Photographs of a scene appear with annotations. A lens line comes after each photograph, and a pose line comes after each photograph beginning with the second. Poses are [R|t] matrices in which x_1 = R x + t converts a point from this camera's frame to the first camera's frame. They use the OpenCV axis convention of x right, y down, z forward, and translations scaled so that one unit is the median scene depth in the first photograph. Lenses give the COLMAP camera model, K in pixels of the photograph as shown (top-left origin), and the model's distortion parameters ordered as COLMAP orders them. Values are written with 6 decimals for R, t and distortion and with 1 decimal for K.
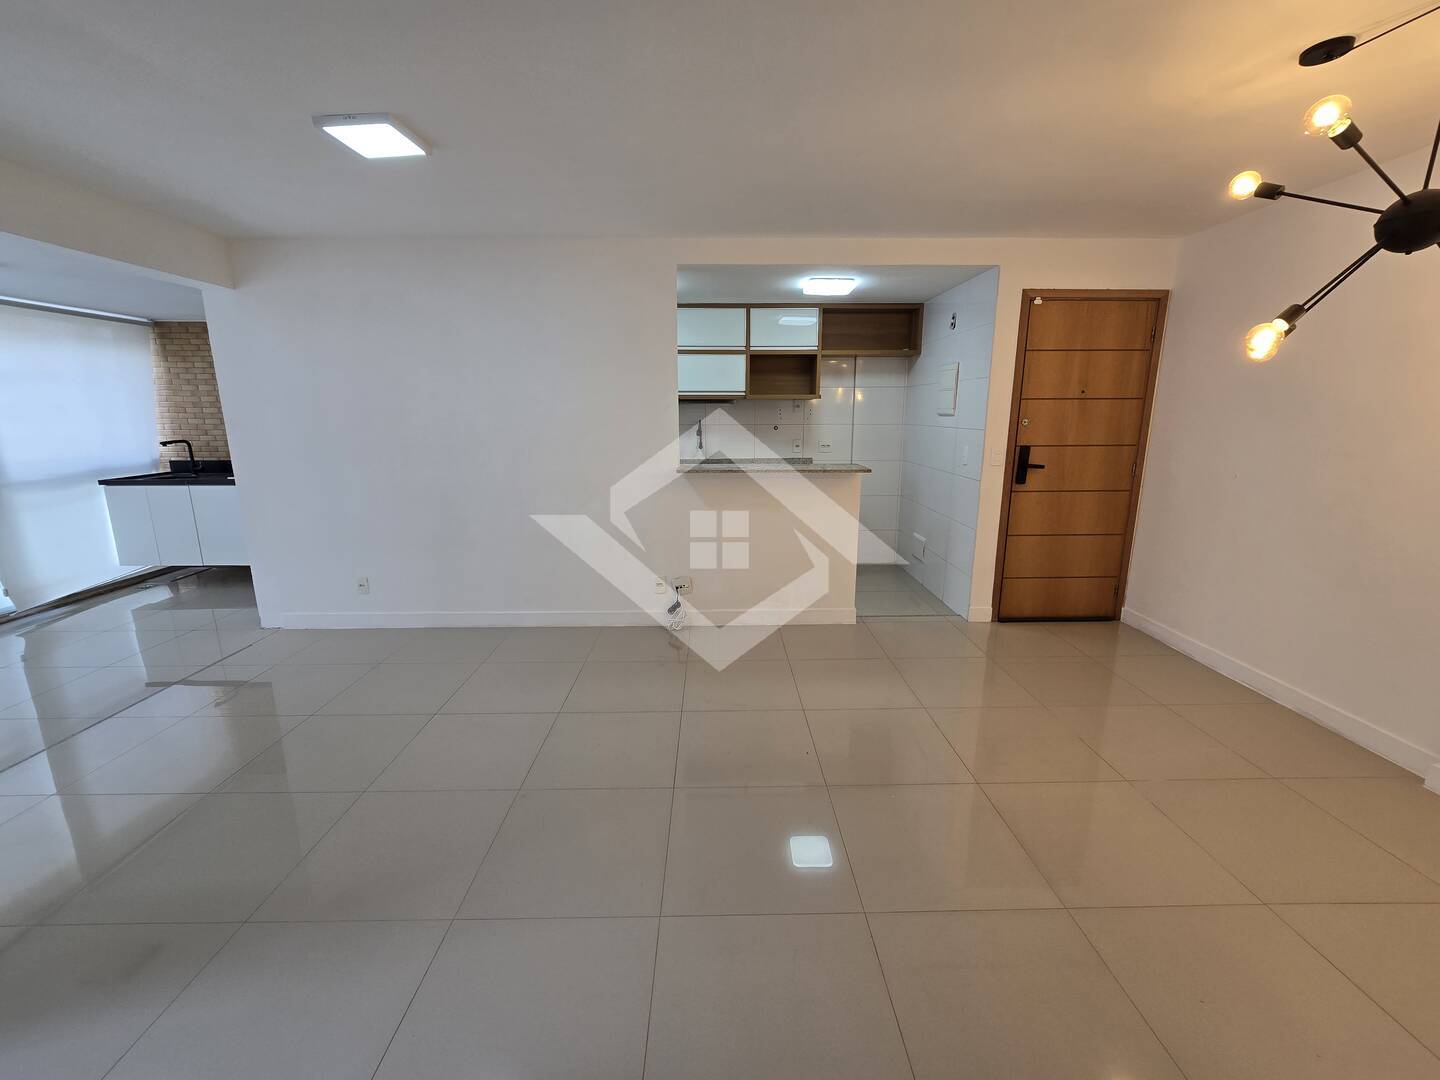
lens RADIAL K [[585.1, 0, 720.0], [0, 585.1, 540.0], [0, 0, 1]] dist [0.001146, 0.000197]
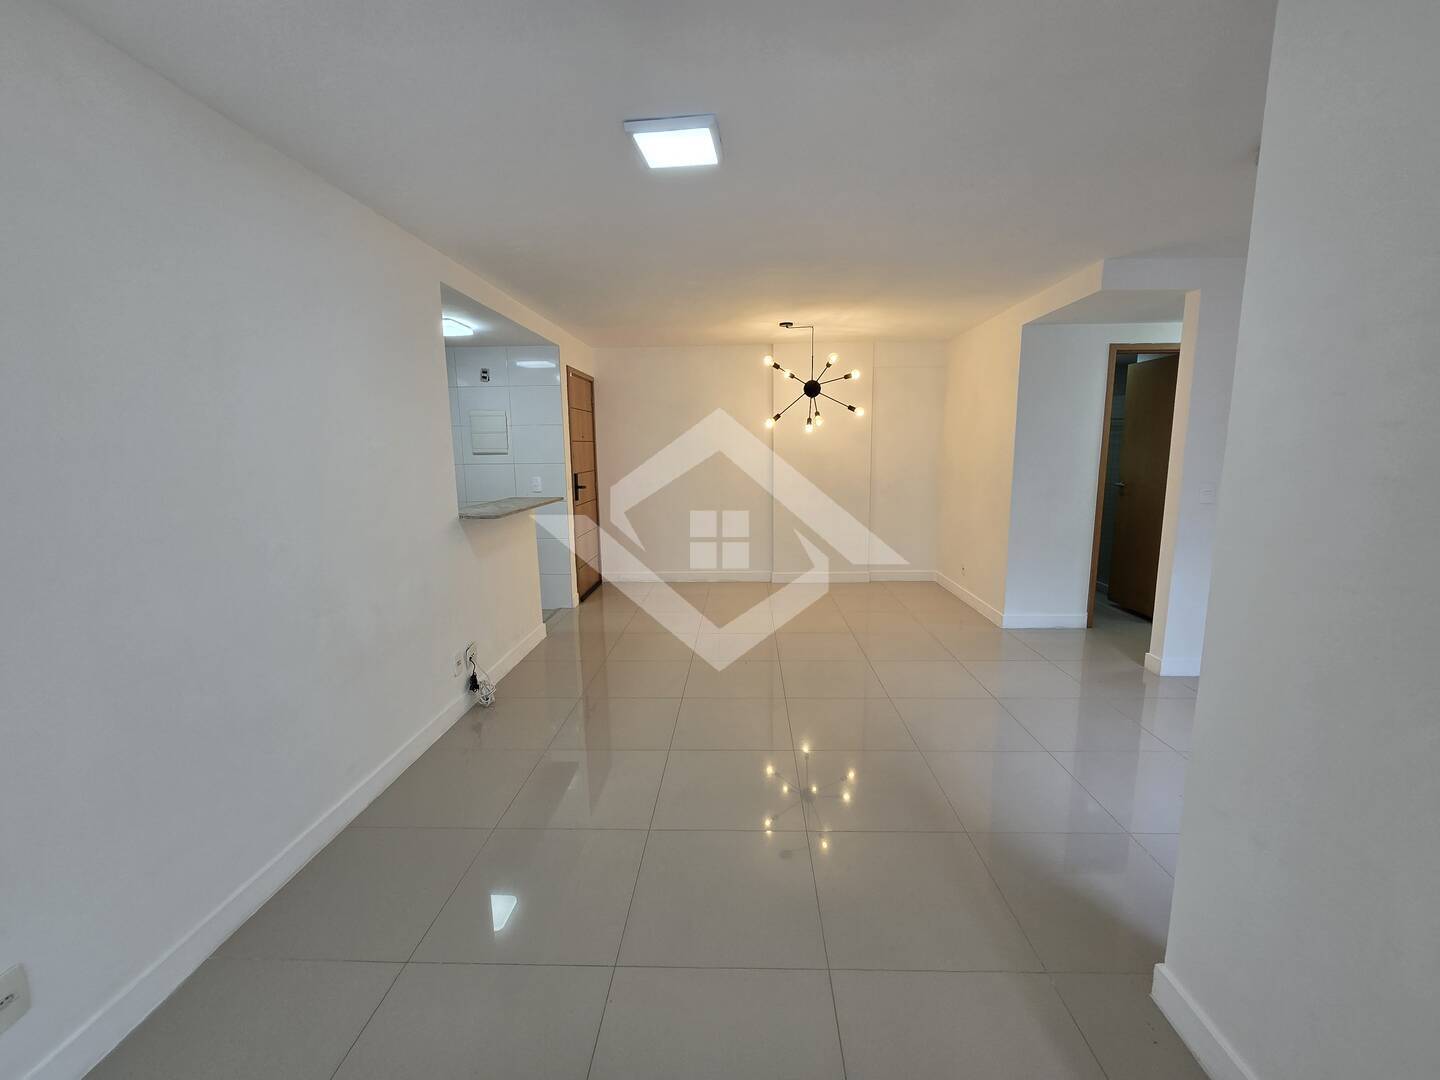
lens RADIAL K [[585.1, 0, 720.0], [0, 585.1, 540.0], [0, 0, 1]] dist [0.001146, 0.000197]
pose [[0.082785, -0.162018, 0.983309, -0.872479], [0.220497, 0.965219, 0.140473, -0.127509], [-0.971868, 0.205187, 0.115630, 0.528125]]
